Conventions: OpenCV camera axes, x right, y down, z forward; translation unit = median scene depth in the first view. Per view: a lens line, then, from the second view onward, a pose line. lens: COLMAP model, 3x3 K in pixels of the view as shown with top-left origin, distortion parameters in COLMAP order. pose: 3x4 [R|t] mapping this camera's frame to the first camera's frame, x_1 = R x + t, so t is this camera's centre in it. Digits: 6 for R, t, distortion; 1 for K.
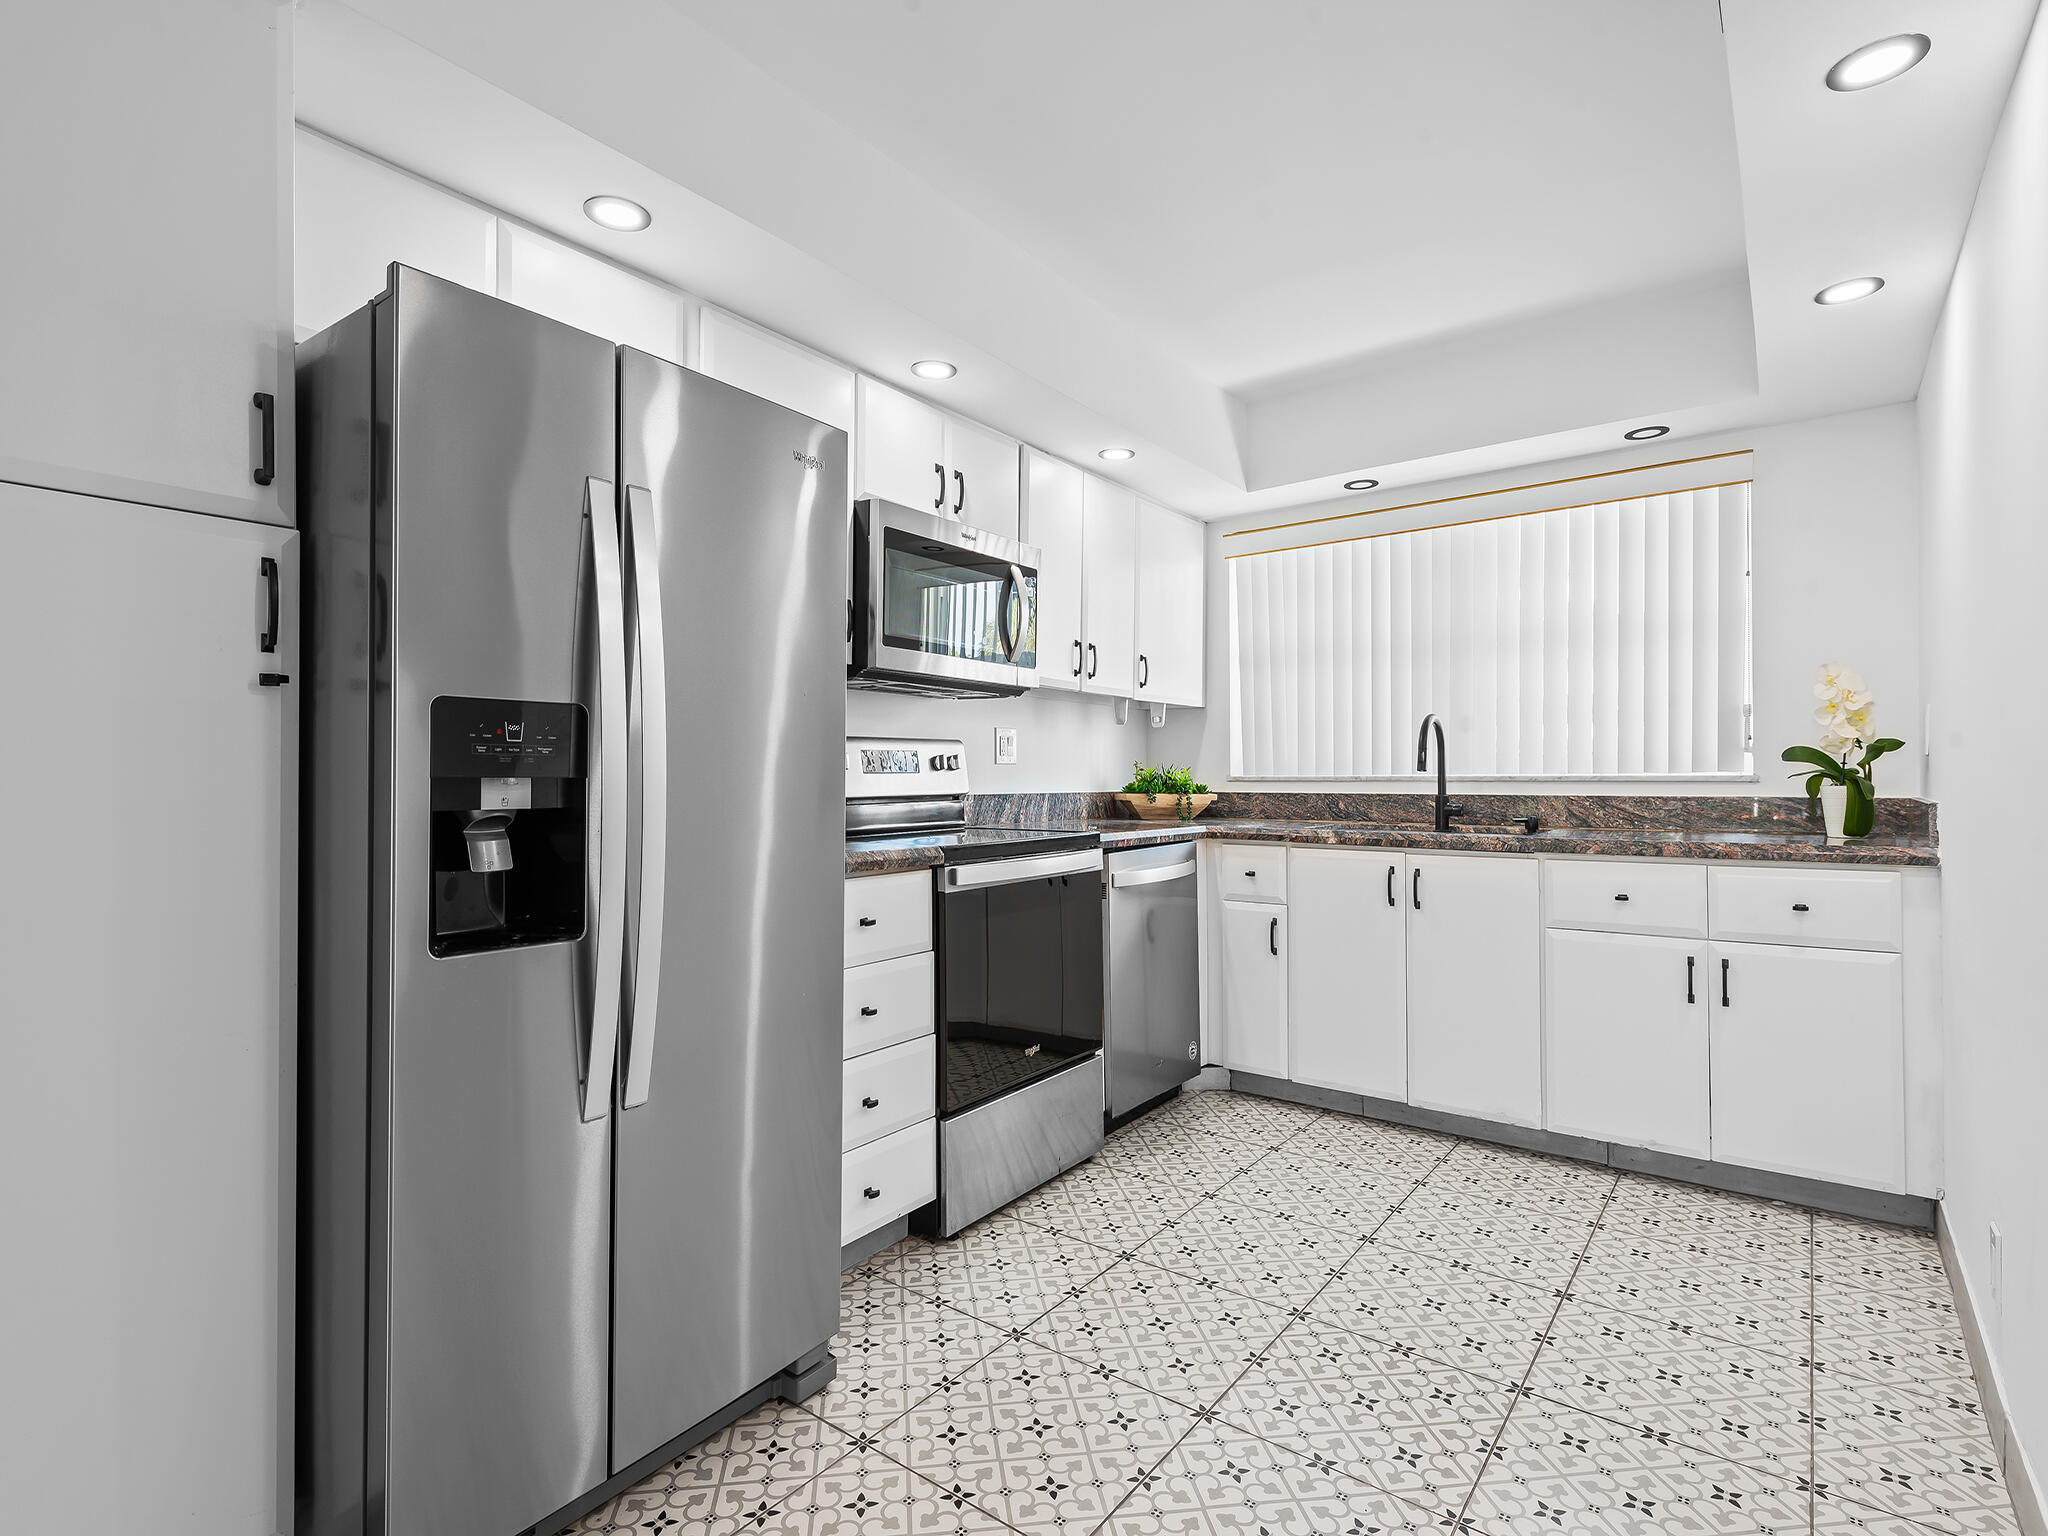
lens RADIAL K [[1058.2, 0, 1019.5], [0, 1058.2, 764.5], [0, 0, 1]] dist [0.021624, 0.000029]
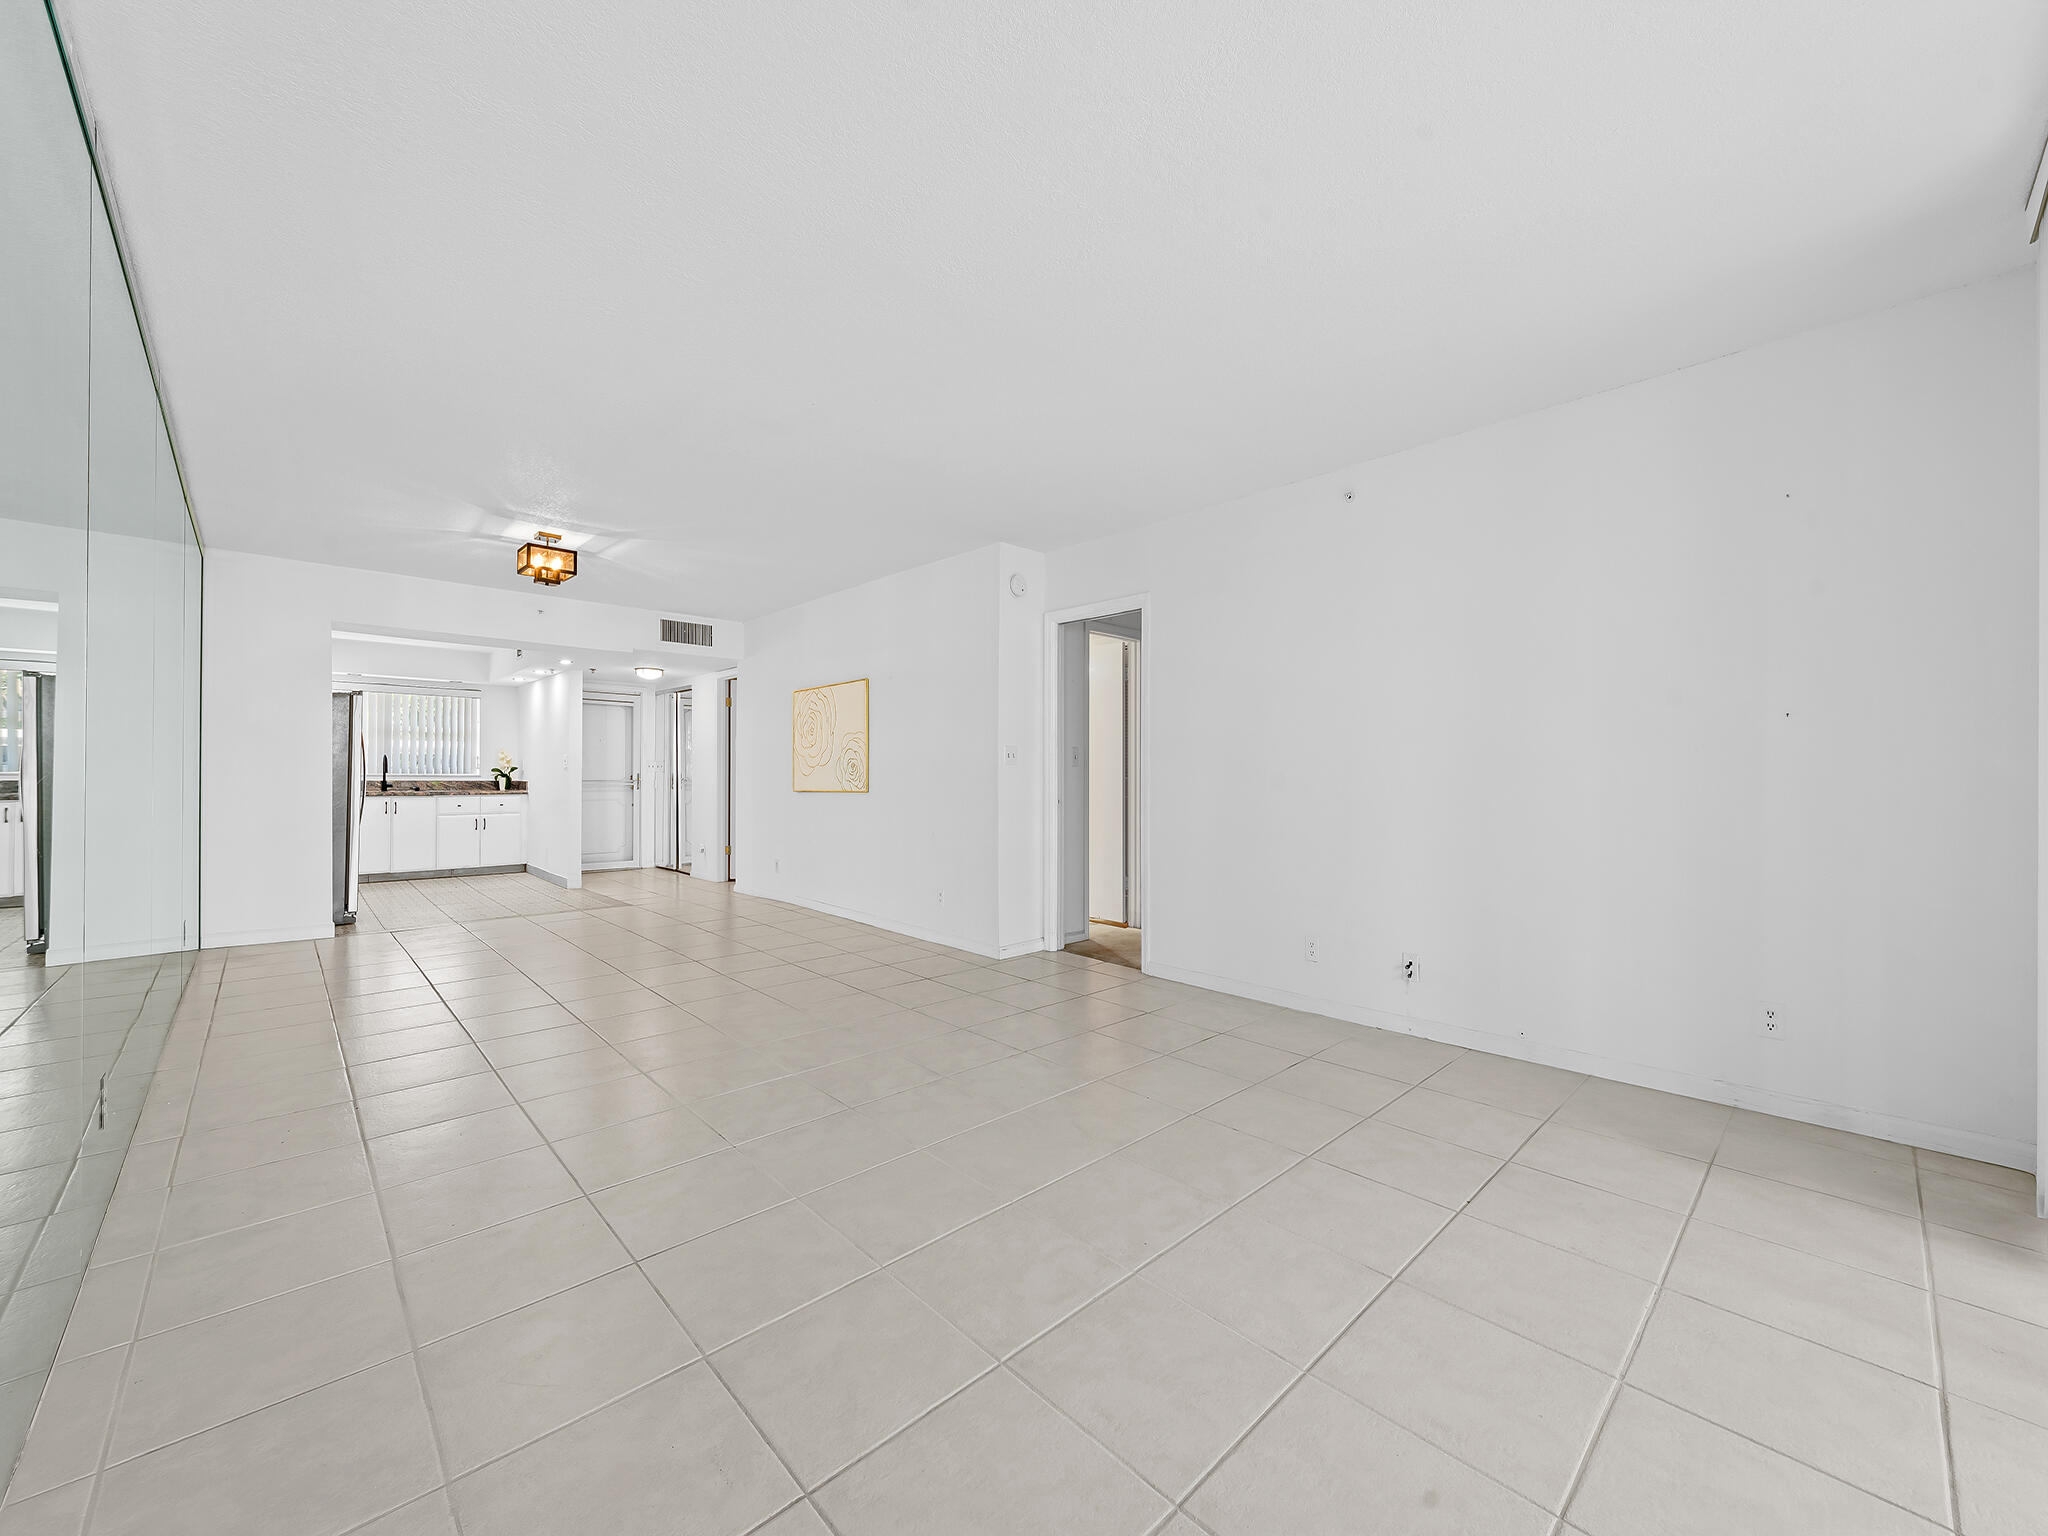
lens RADIAL K [[795.3, 0, 1022.0], [0, 795.3, 779.1], [0, 0, 1]] dist [0.006806, 0.000200]
pose [[0.170221, -0.001459, 0.985405, -1.768167], [-0.018309, 0.999822, 0.004643, -0.023174], [-0.985236, -0.018833, 0.170164, -1.384517]]
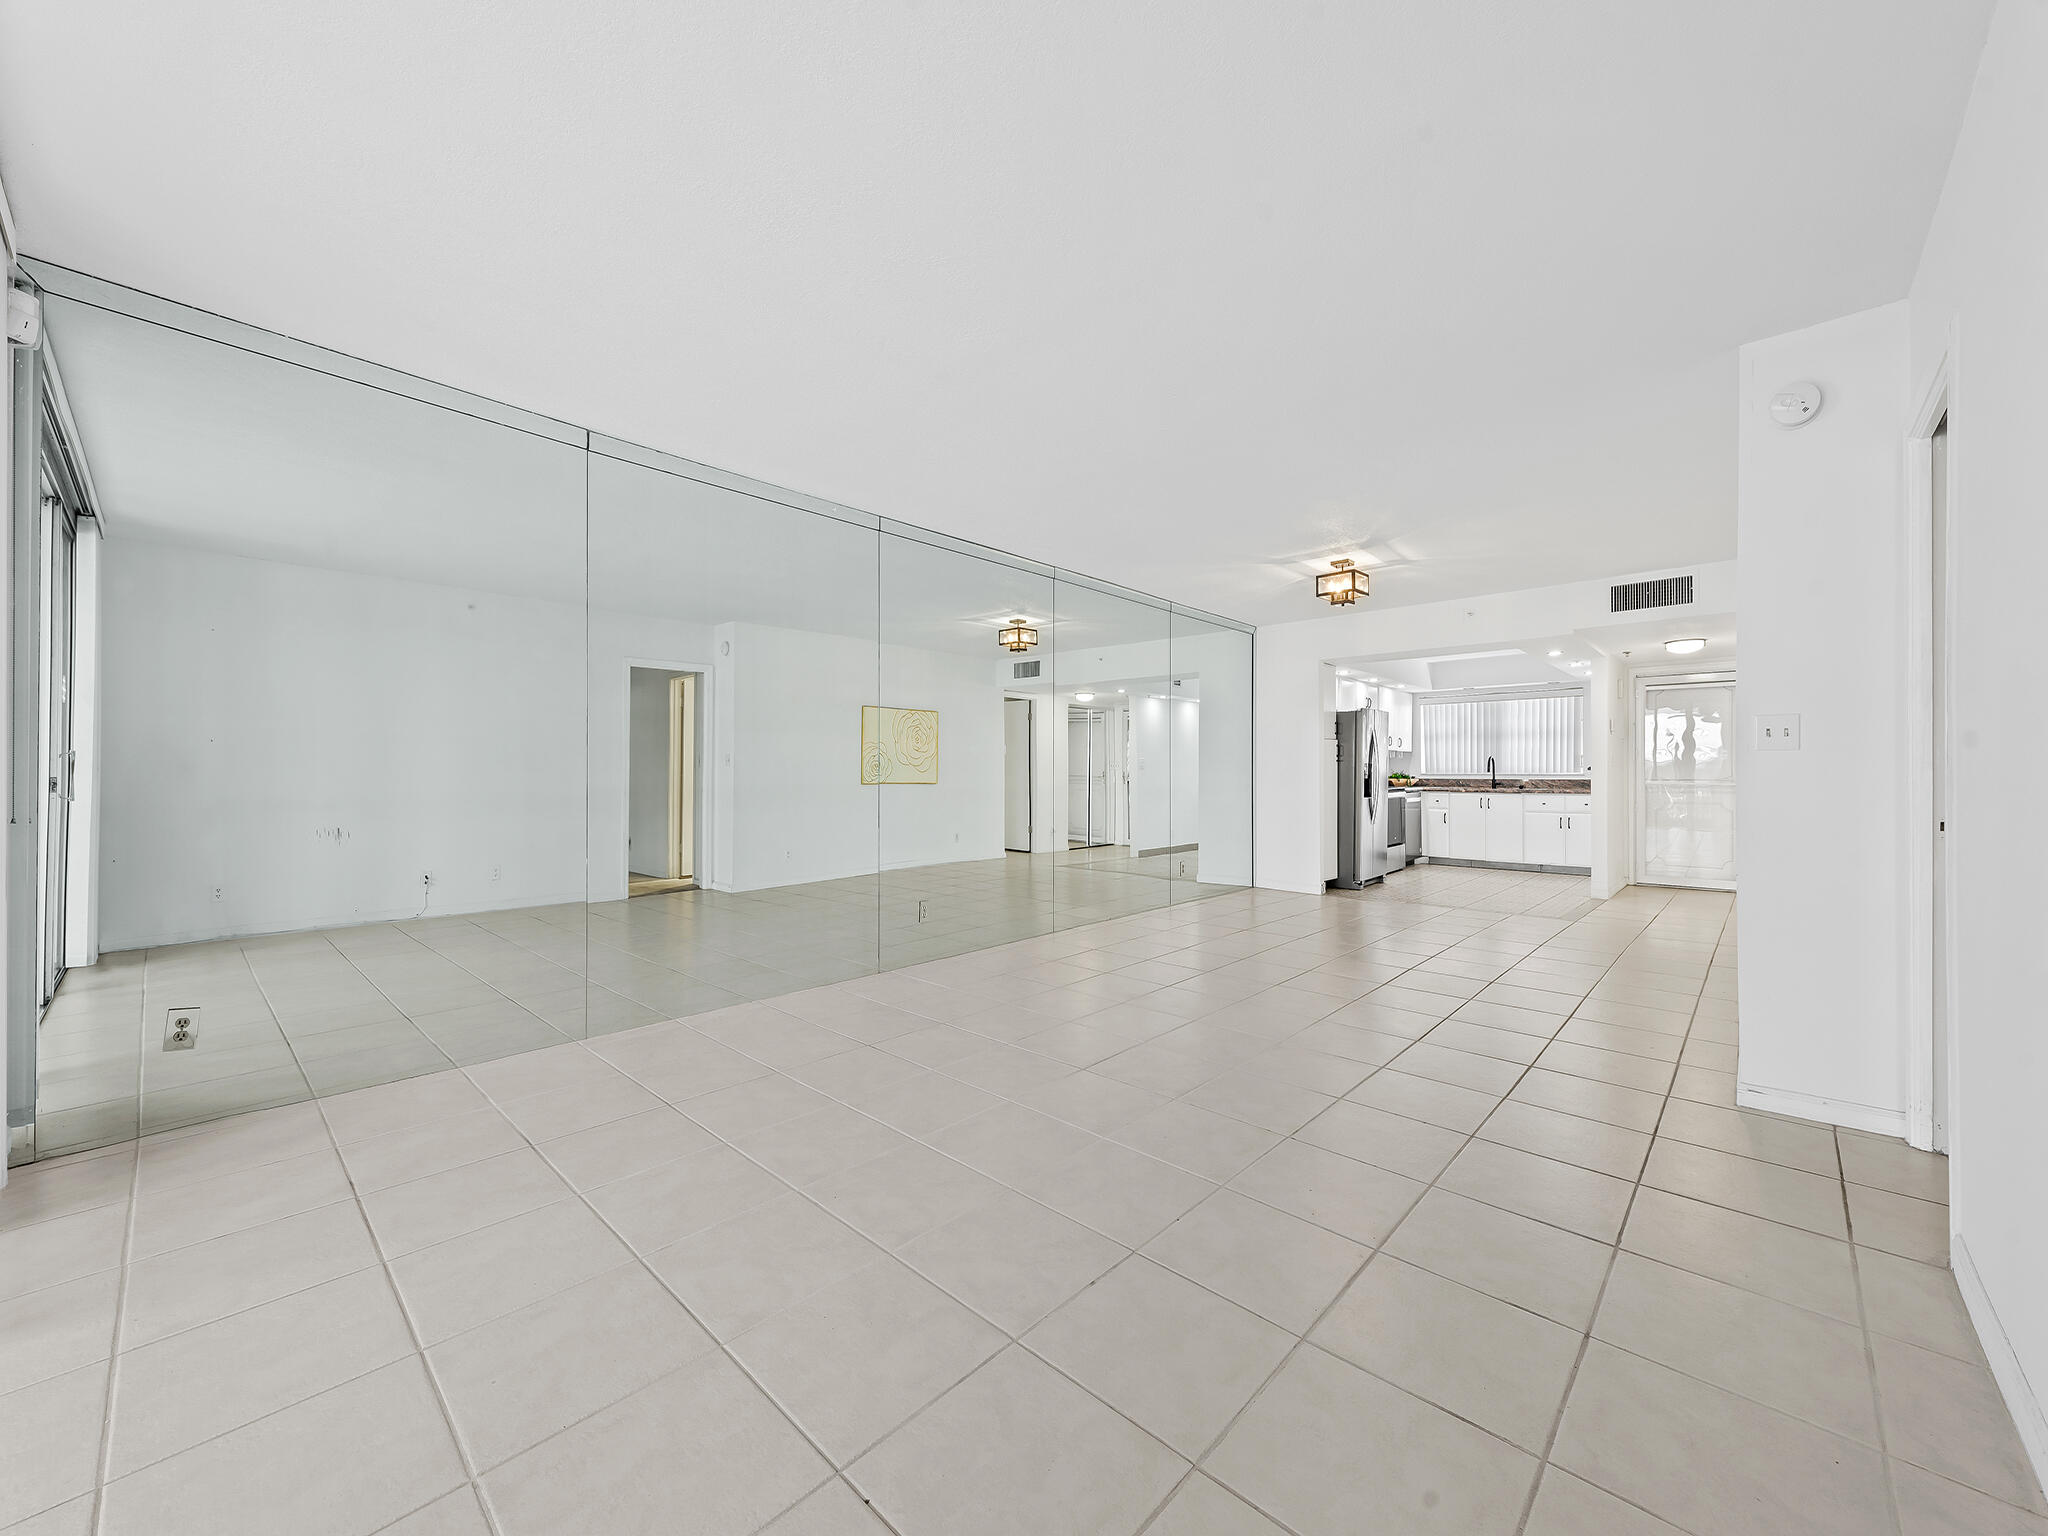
lens RADIAL K [[795.3, 0, 1016.9], [0, 795.3, 776.1], [0, 0, 1]] dist [0.006806, 0.000200]
pose [[0.993693, 0.000457, -0.112136, -0.967678], [0.001501, 0.999848, 0.017377, -0.031898], [0.112127, -0.017436, 0.993541, -1.990689]]
